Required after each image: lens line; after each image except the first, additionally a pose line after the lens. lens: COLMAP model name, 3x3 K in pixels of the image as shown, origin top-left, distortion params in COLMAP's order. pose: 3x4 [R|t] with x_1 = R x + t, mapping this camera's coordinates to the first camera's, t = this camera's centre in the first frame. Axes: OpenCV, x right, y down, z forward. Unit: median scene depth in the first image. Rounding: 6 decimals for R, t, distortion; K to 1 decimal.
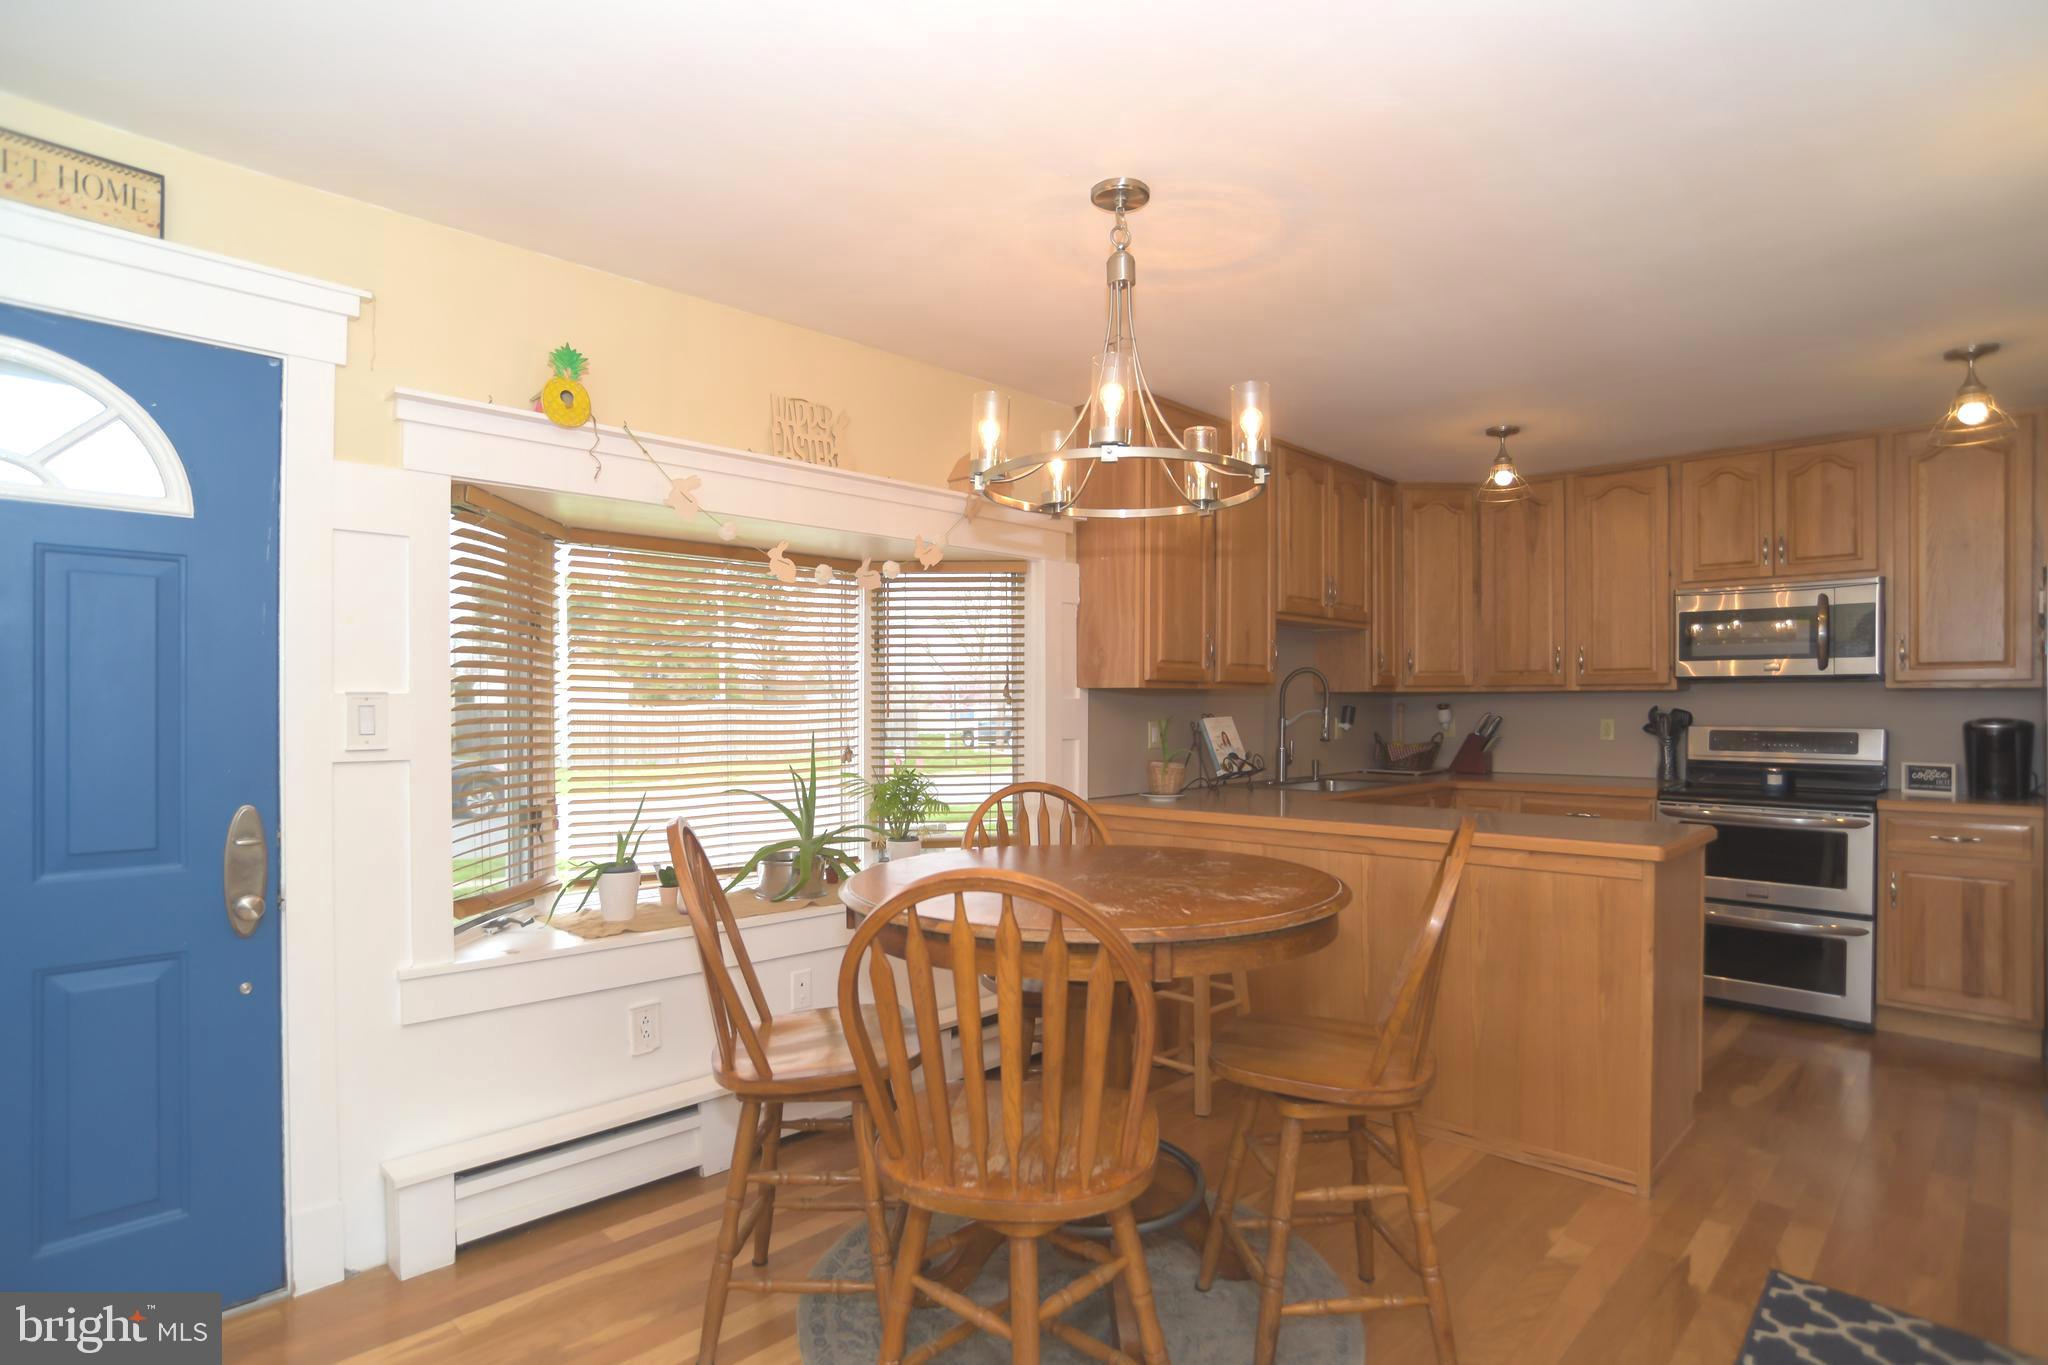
lens RADIAL K [[1059.8, 0, 1022.6], [0, 1059.8, 695.4], [0, 0, 1]] dist [-0.045482, 0.004628]
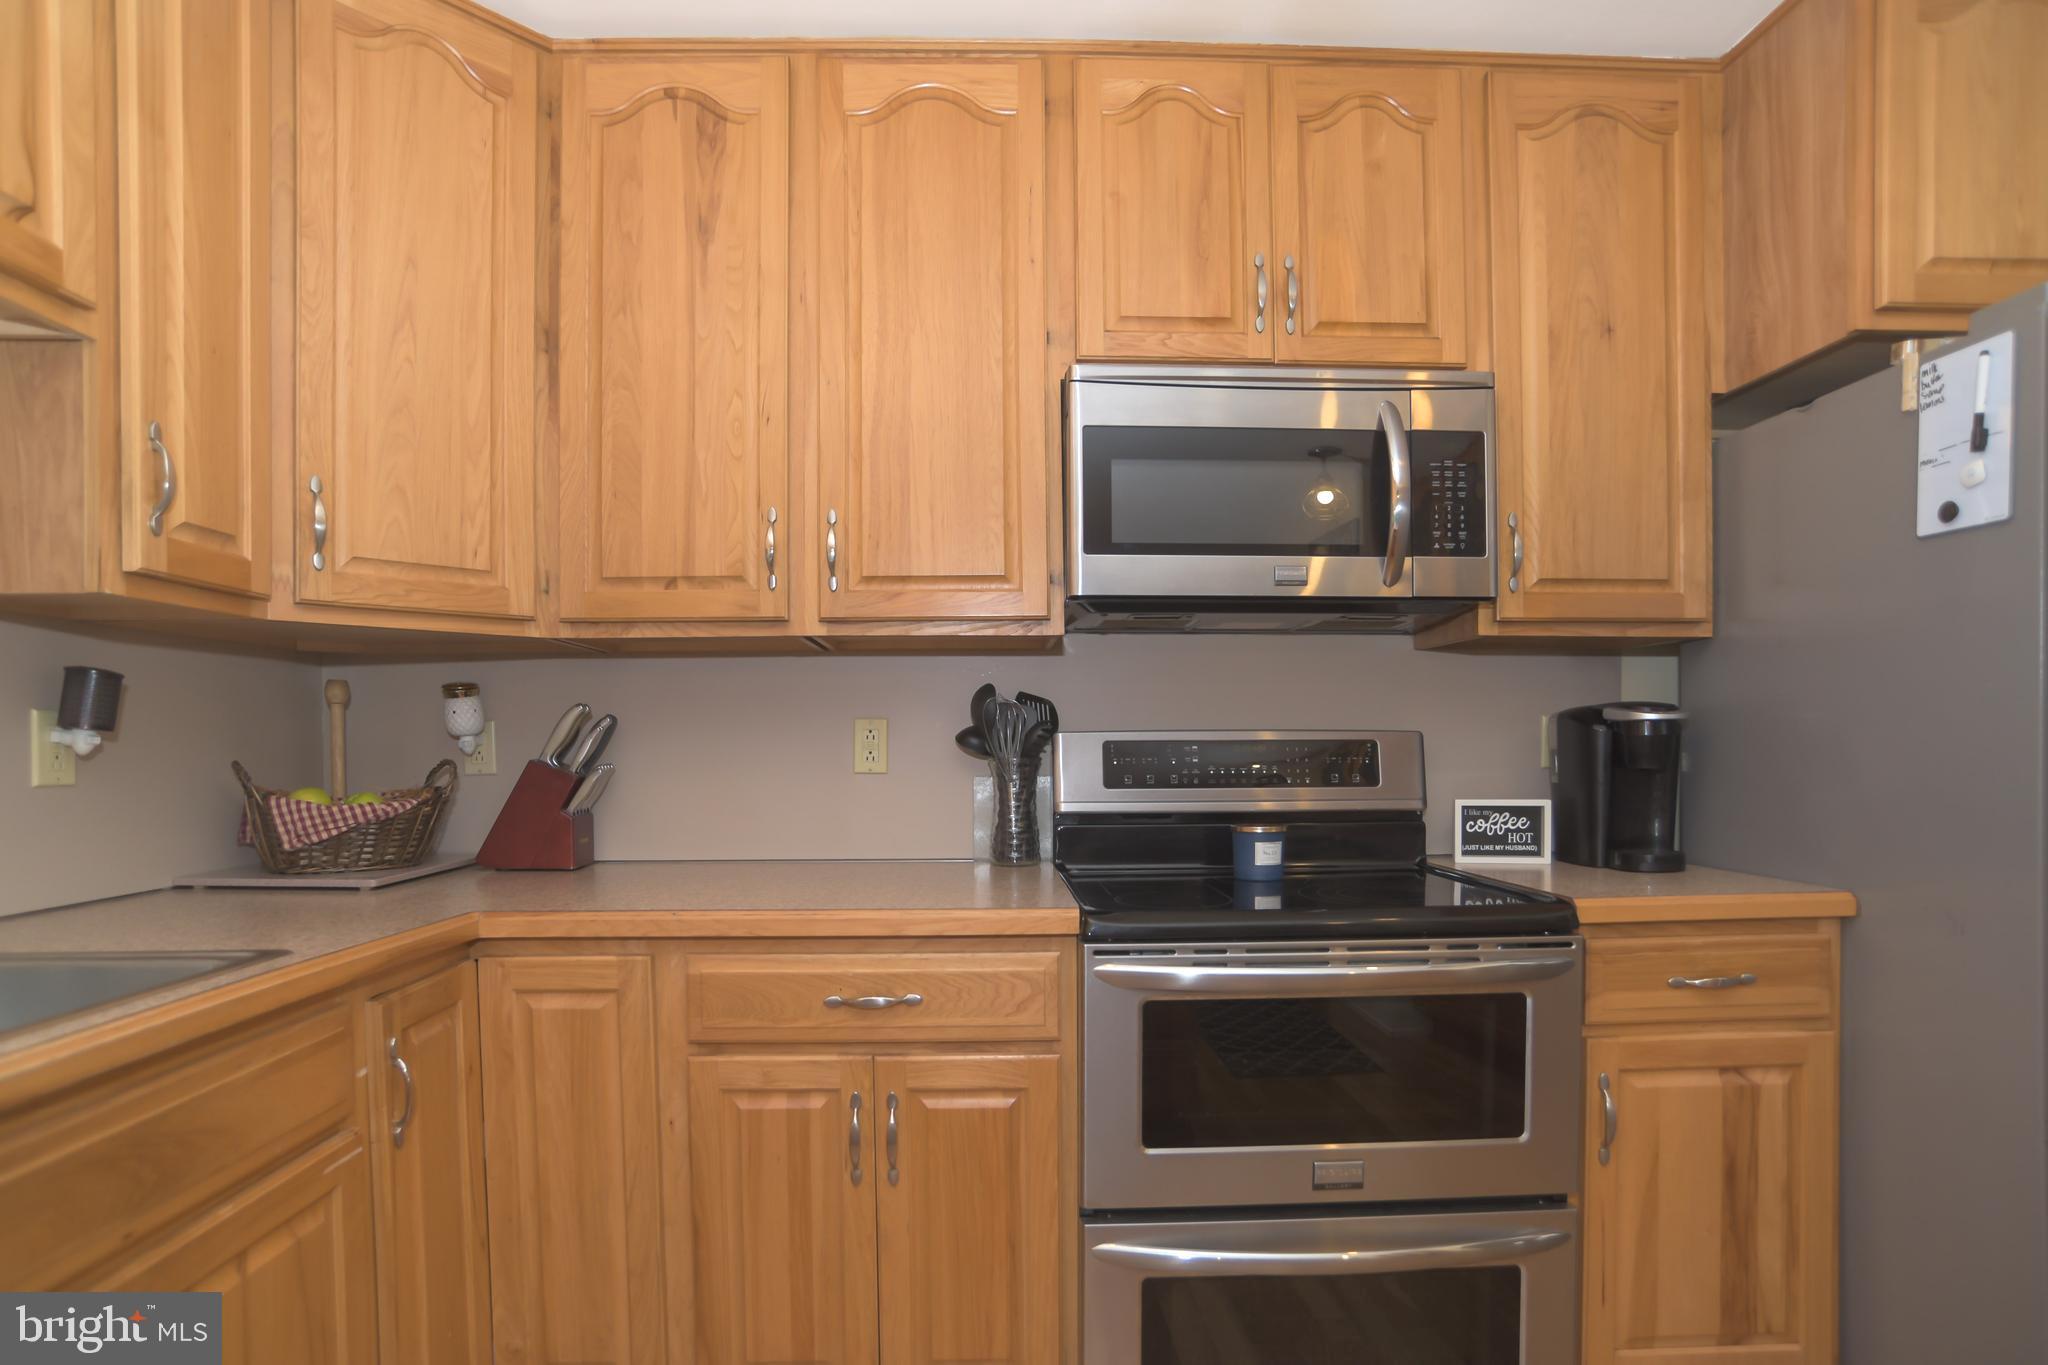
lens RADIAL K [[1059.8, 0, 1007.1], [0, 1059.8, 762.4], [0, 0, 1]] dist [-0.045482, 0.004628]
pose [[0.698041, -0.015565, 0.715888, 0.312359], [-0.000021, 0.999763, 0.021758, 0.031923], [-0.716058, -0.015203, 0.697876, 0.699995]]
